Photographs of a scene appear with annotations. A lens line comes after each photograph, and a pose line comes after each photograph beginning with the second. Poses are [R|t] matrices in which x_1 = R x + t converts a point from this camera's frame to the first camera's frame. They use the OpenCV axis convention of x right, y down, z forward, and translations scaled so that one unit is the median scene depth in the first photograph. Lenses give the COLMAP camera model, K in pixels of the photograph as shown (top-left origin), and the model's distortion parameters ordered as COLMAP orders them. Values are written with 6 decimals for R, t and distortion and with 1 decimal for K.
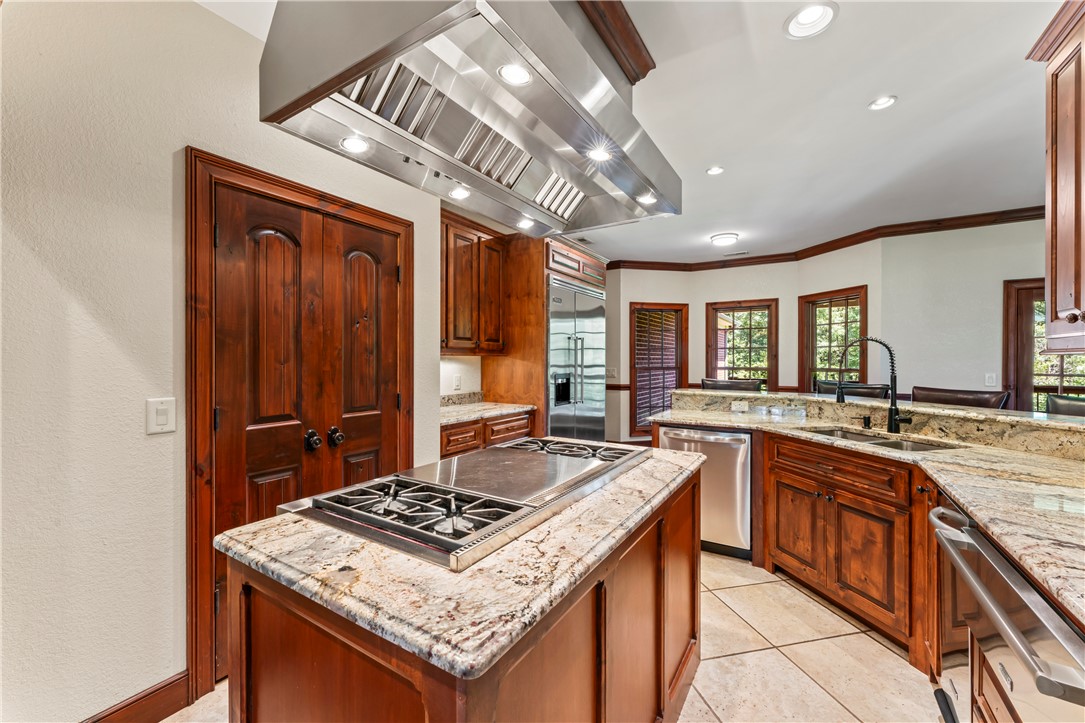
lens RADIAL K [[430.4, 0, 540.6], [0, 430.4, 360.6], [0, 0, 1]] dist [-0.000866, 0.000325]
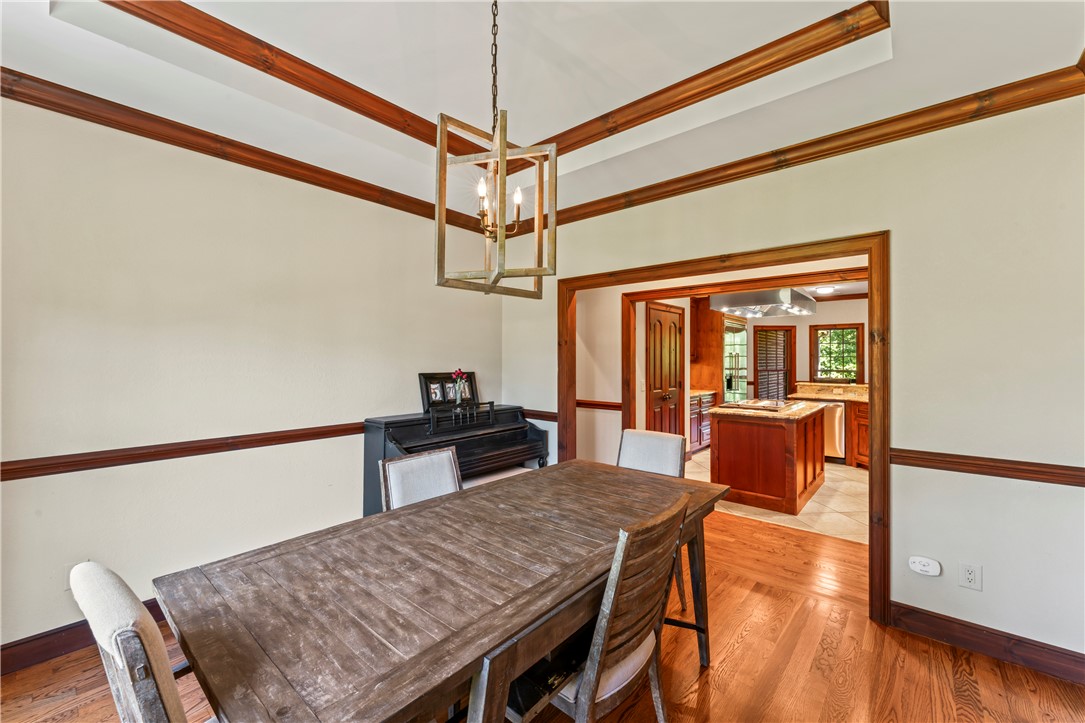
lens RADIAL K [[430.4, 0, 541.6], [0, 430.4, 359.1], [0, 0, 1]] dist [-0.000866, 0.000325]
pose [[0.987767, -0.005321, -0.155847, -0.455121], [0.003935, 0.999950, -0.009204, -0.016316], [0.155888, 0.008478, 0.987738, -0.925136]]
